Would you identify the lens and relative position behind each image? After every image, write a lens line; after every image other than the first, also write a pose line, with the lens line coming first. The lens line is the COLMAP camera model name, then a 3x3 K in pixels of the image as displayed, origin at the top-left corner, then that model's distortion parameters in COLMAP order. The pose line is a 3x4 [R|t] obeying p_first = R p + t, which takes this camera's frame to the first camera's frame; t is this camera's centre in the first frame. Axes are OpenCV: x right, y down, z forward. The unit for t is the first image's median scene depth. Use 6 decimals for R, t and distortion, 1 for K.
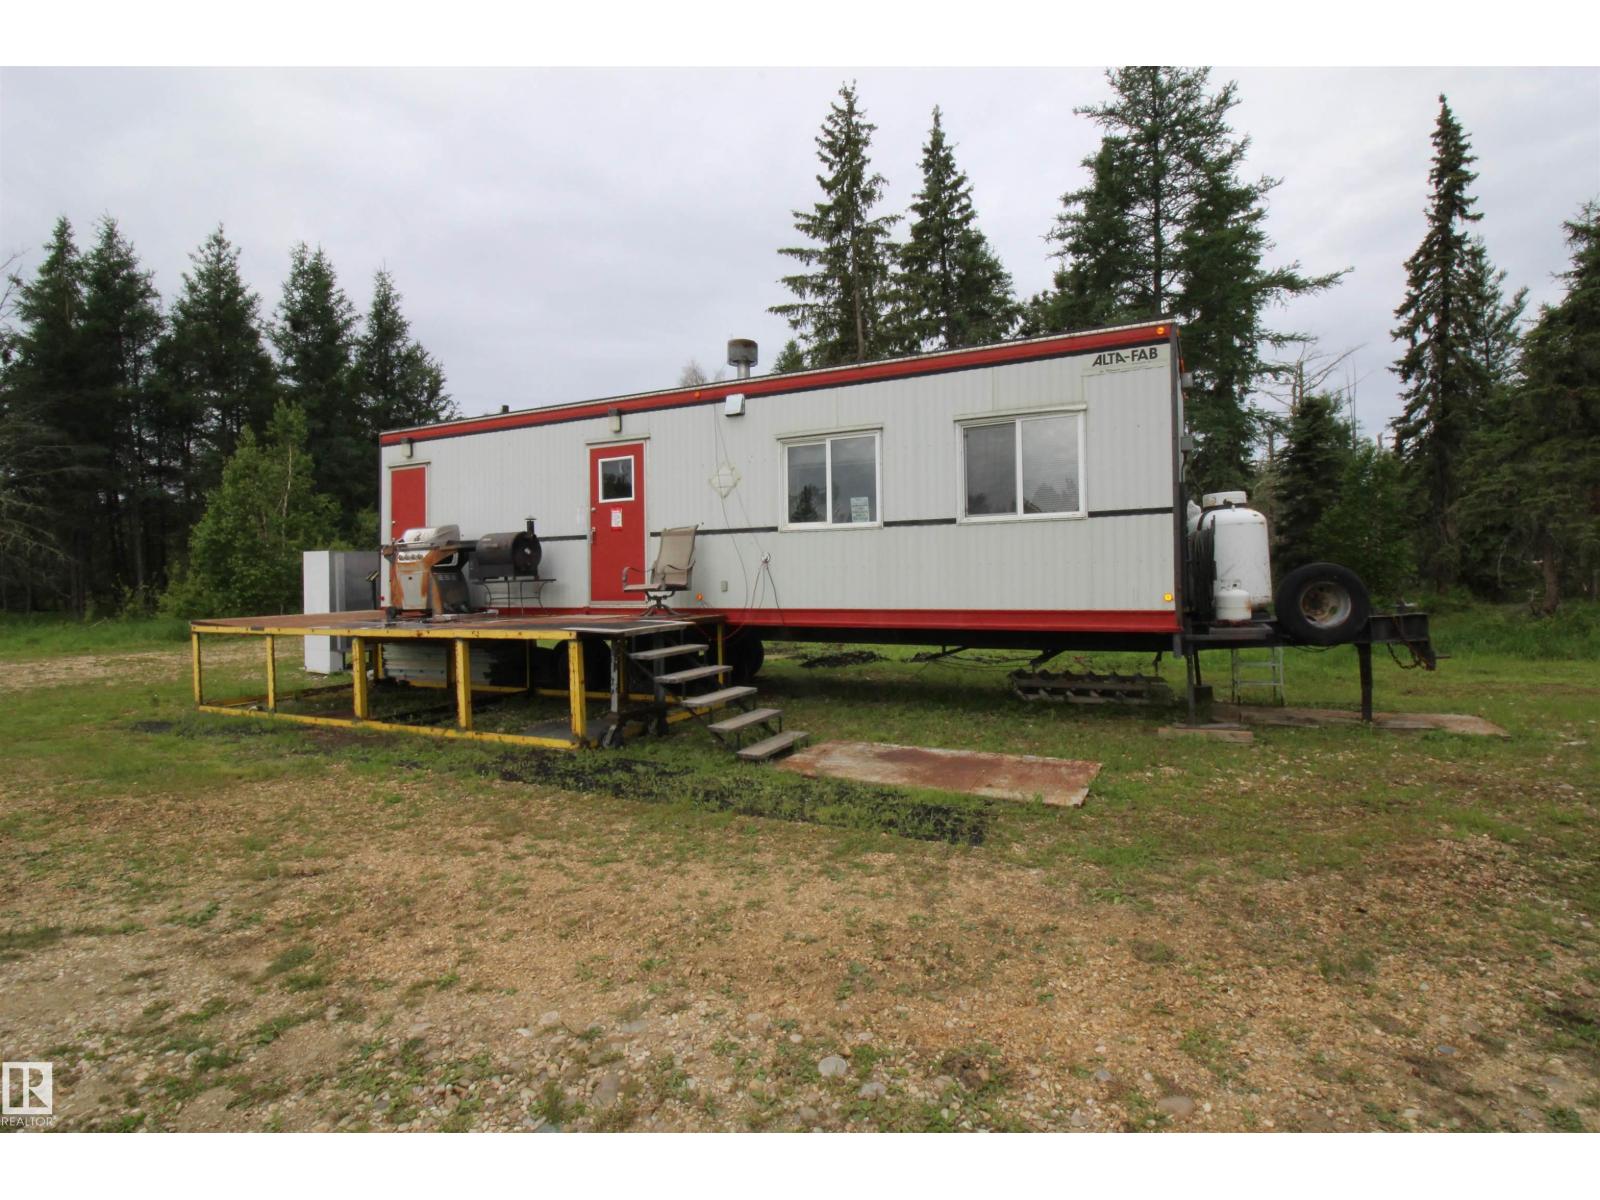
lens RADIAL K [[802.9, 0, 803.6], [0, 802.9, 578.5], [0, 0, 1]] dist [-0.010591, -0.004819]
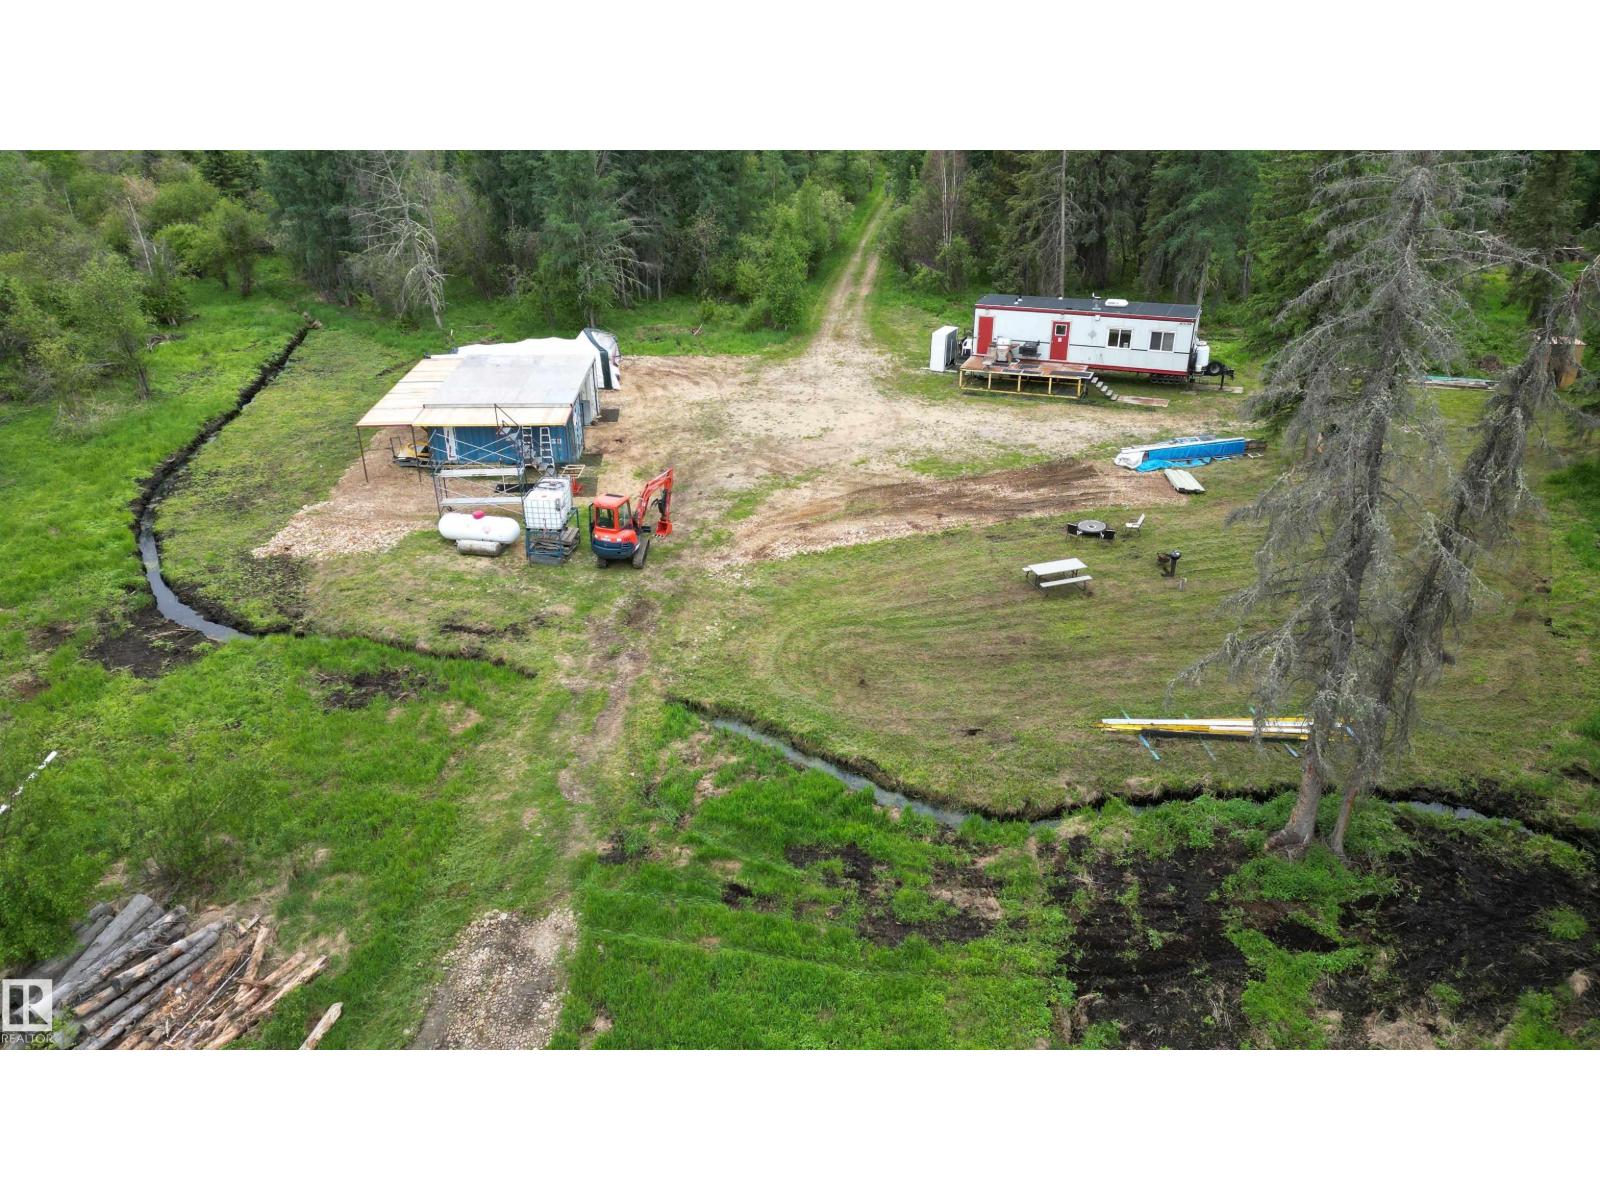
lens RADIAL K [[1091.2, 0, 784.5], [0, 1091.2, 615.7], [0, 0, 1]] dist [0.024183, -0.018951]
pose [[0.998270, -0.031108, 0.049894, -1.998476], [0.005013, 0.890520, 0.454917, -1.396093], [-0.058583, -0.453880, 0.889135, -4.620572]]
